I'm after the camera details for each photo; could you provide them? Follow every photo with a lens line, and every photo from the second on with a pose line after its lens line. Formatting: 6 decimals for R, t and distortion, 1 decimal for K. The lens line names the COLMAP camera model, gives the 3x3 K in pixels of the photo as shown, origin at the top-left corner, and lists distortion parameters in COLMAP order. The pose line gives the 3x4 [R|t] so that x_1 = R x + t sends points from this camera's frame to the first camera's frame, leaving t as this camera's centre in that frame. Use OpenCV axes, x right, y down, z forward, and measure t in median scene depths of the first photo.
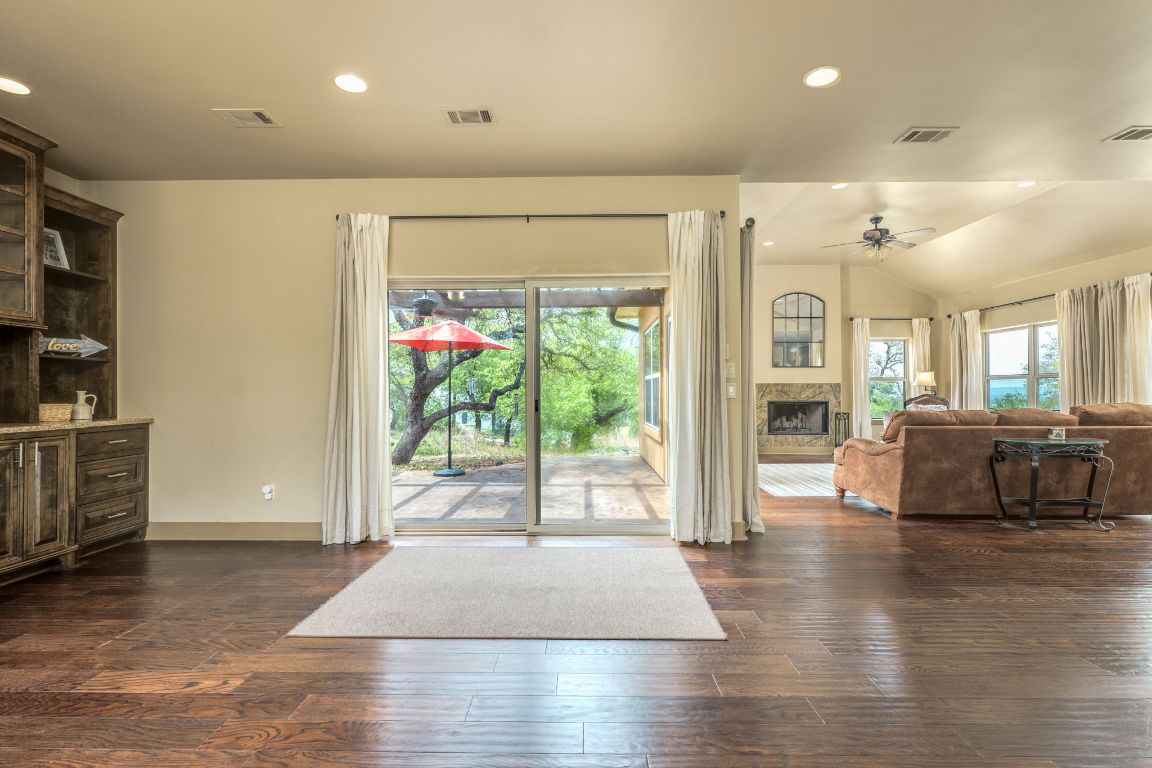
lens RADIAL K [[490.5, 0, 588.0], [0, 490.5, 388.0], [0, 0, 1]] dist [0.002398, -0.000401]
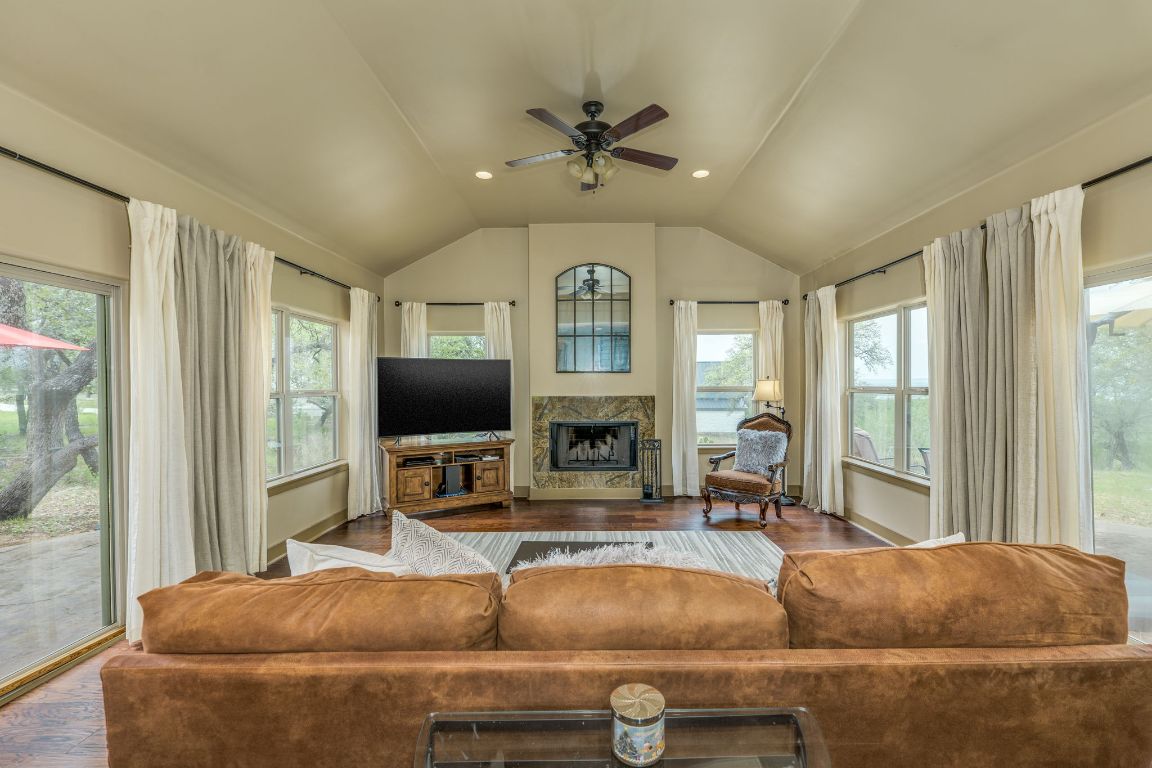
lens RADIAL K [[490.5, 0, 572.7], [0, 490.5, 389.4], [0, 0, 1]] dist [0.002398, -0.000401]
pose [[0.999346, -0.003621, 0.035983, 0.403573], [0.003177, 0.999918, 0.012405, -0.029398], [-0.036025, -0.012283, 0.999275, 0.341110]]
